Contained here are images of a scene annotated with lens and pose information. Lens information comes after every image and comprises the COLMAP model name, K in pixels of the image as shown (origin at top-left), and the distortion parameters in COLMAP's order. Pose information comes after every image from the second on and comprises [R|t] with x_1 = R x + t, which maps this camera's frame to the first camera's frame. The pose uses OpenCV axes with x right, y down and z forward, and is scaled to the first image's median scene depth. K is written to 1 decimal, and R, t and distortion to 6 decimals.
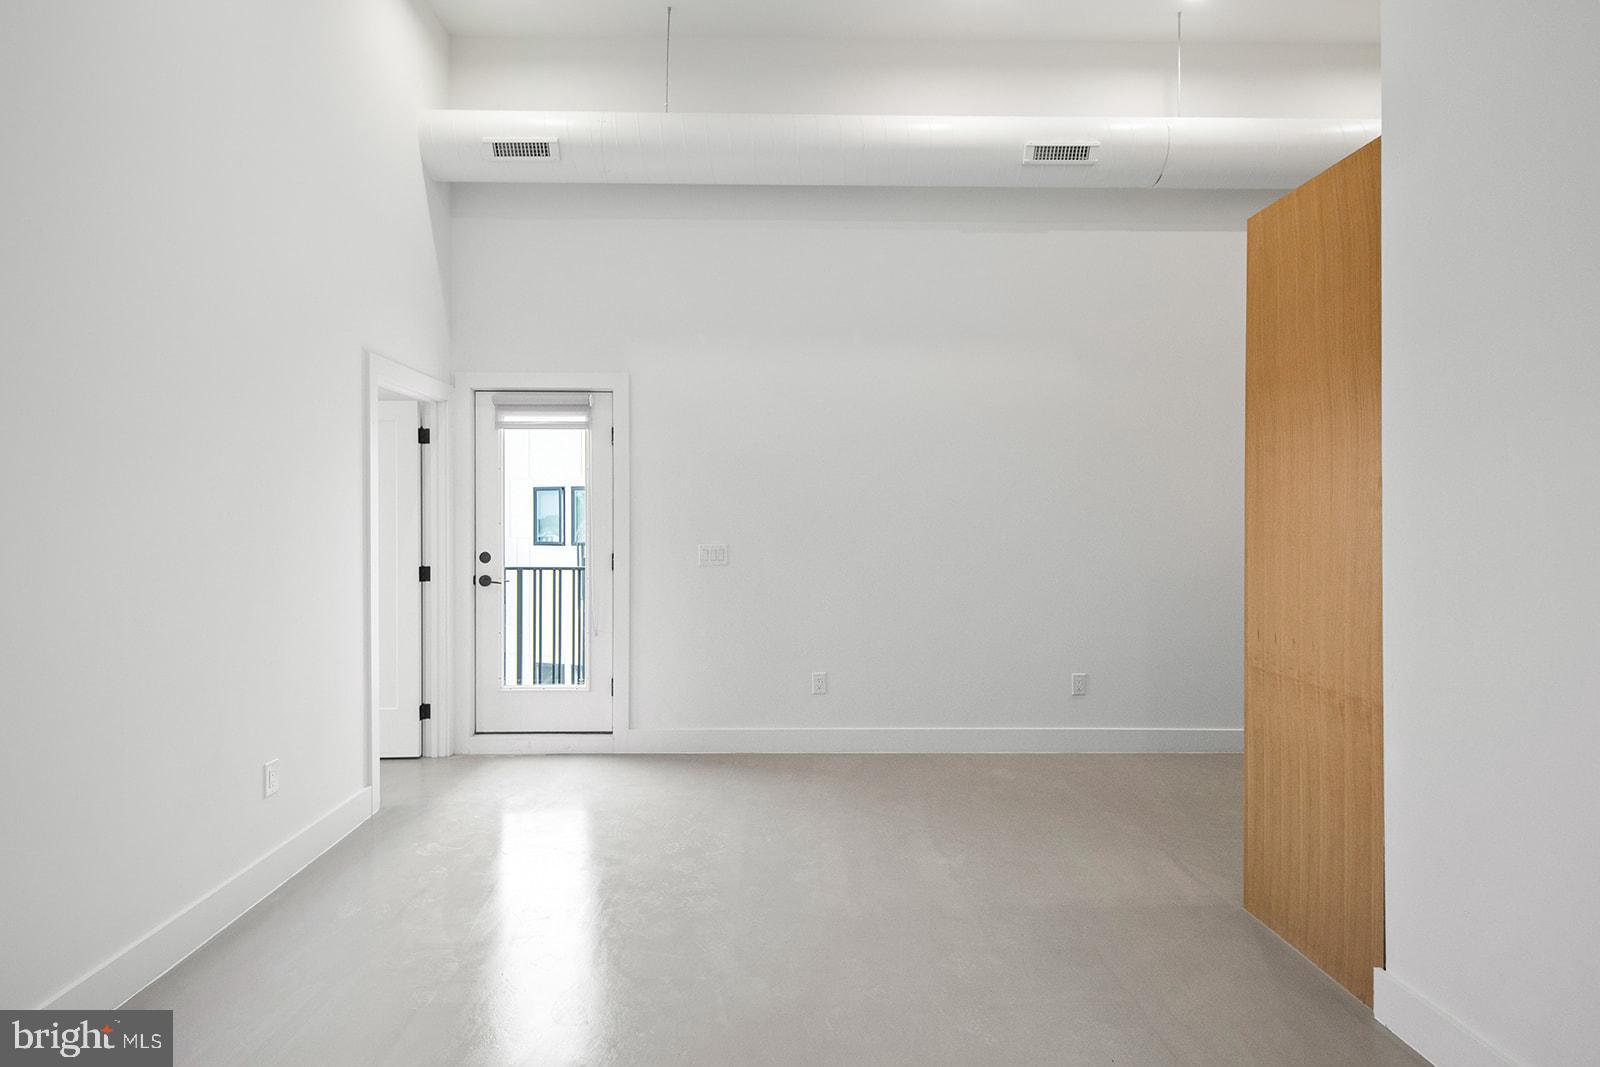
lens RADIAL K [[804.5, 0, 795.2], [0, 804.5, 516.0], [0, 0, 1]] dist [-0.001407, -0.001232]
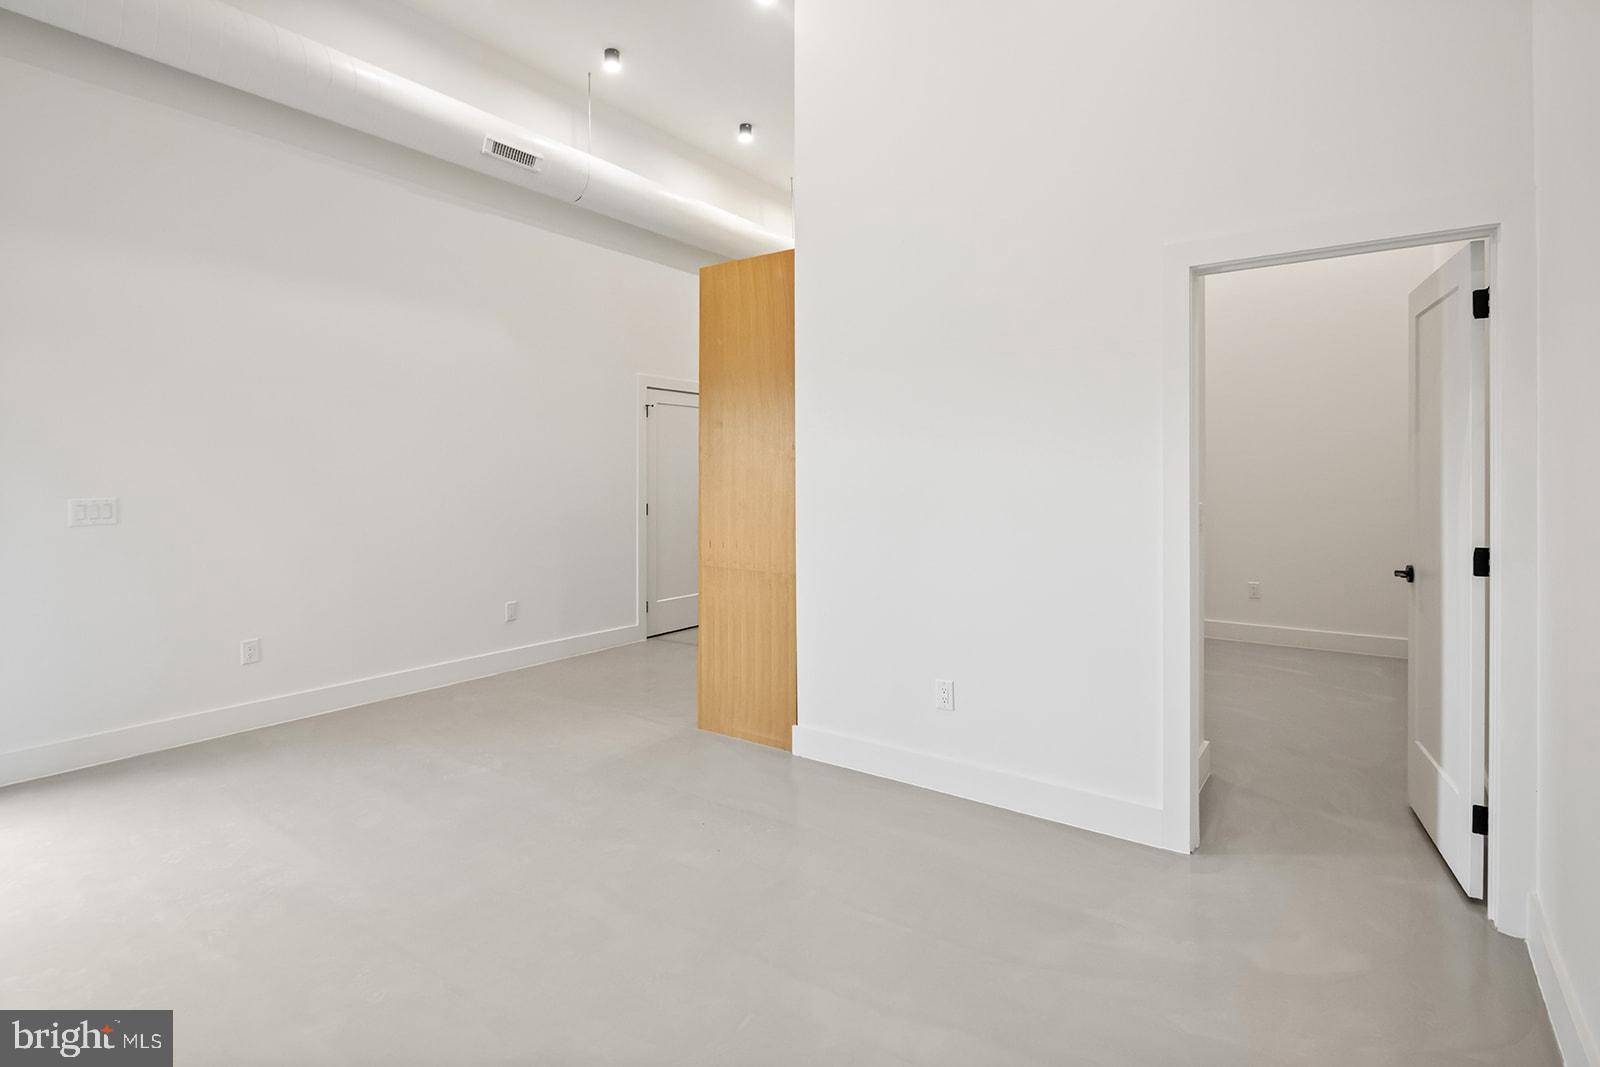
lens RADIAL K [[795.9, 0, 805.8], [0, 795.9, 461.9], [0, 0, 1]] dist [-0.000152, -0.000664]
pose [[0.582533, 0.012414, 0.812712, -0.563440], [-0.005436, 0.999921, -0.011377, 0.008157], [-0.812789, 0.002210, 0.582555, -0.024277]]
